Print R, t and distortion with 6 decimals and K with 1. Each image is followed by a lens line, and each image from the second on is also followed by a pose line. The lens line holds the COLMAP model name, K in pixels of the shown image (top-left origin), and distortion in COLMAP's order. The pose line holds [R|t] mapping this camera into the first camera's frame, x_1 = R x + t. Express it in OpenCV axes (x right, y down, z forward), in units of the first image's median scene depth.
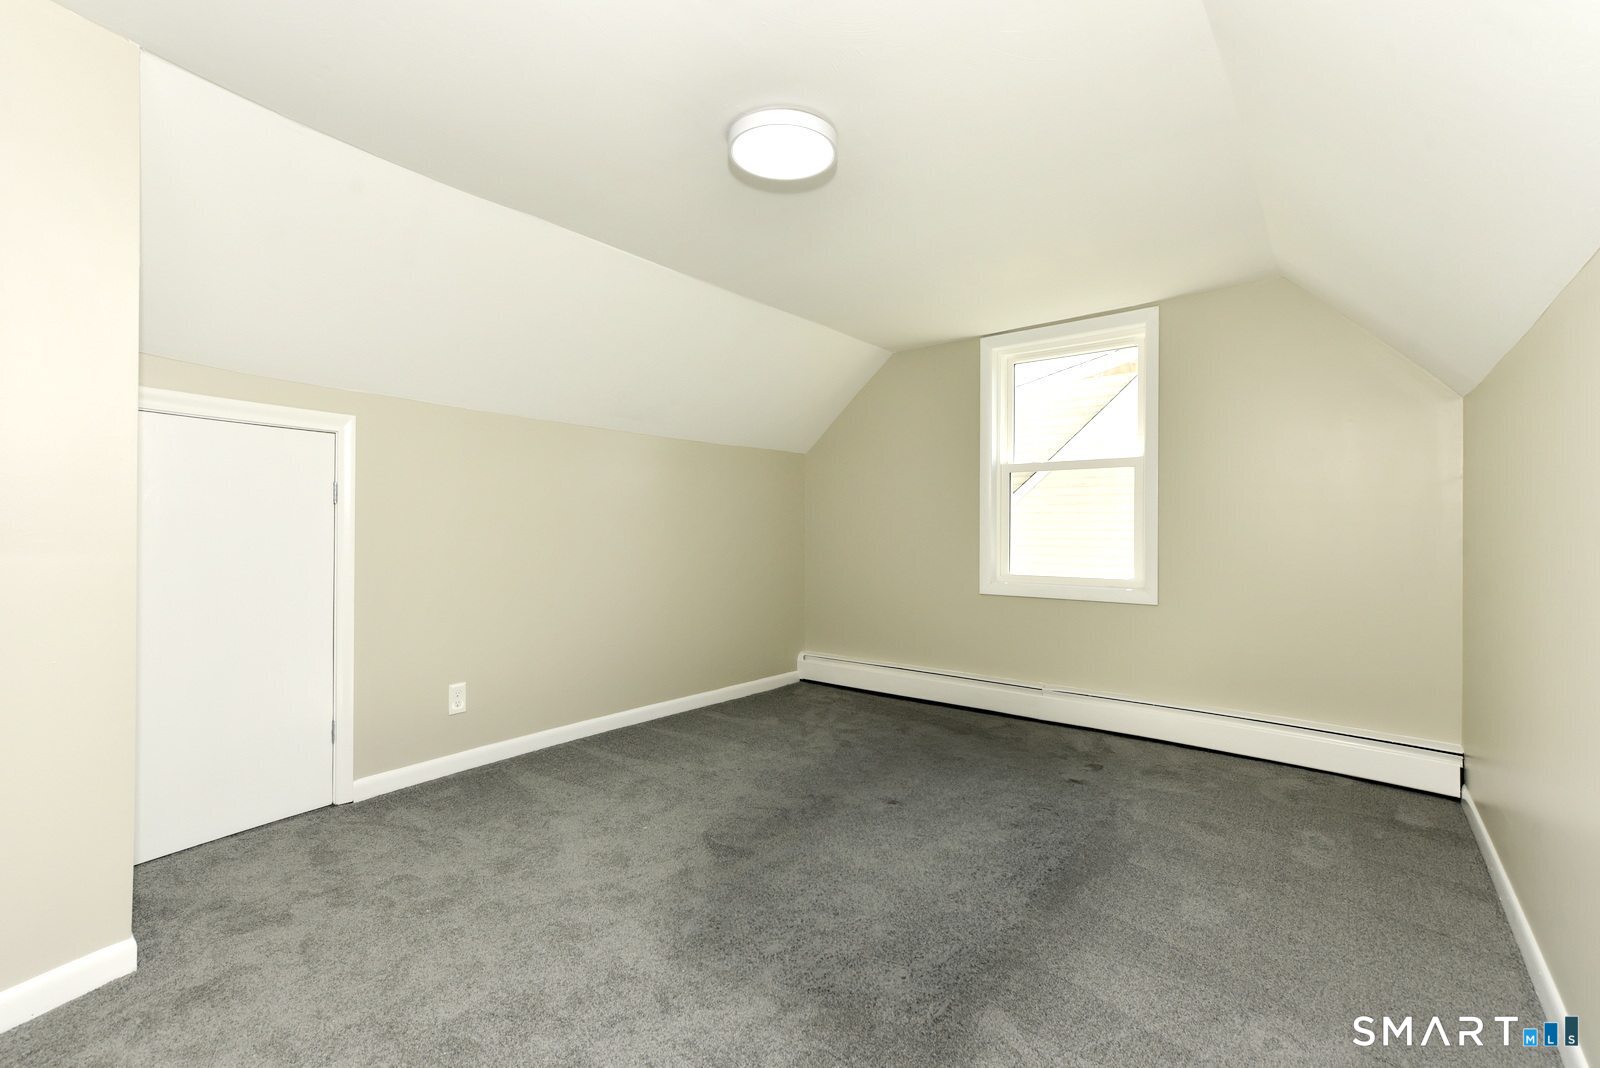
lens RADIAL K [[678.6, 0, 800.0], [0, 678.6, 534.0], [0, 0, 1]] dist [-0.062268, 0.017531]
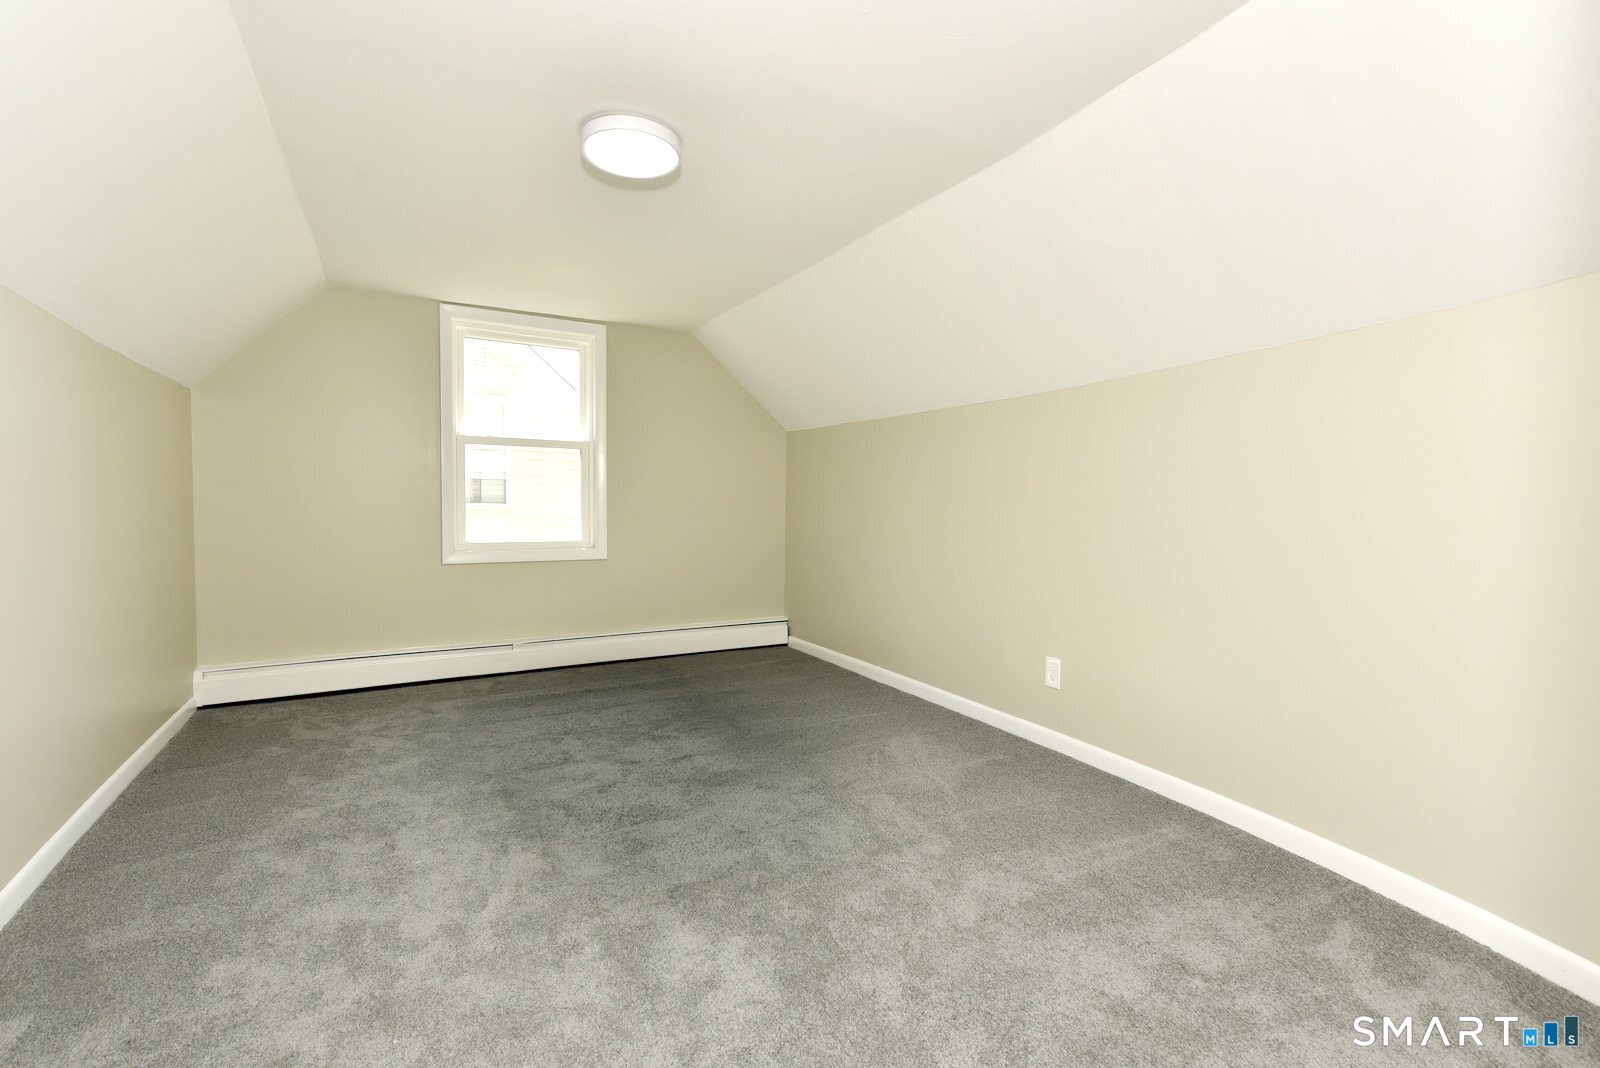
lens RADIAL K [[645.0, 0, 800.0], [0, 645.0, 534.0], [0, 0, 1]] dist [0.085247, 0.000065]
pose [[0.383521, -0.040840, 0.922629, -0.480420], [0.001225, 0.999043, 0.043713, 0.002737], [-0.923531, -0.015635, 0.383204, 0.161026]]
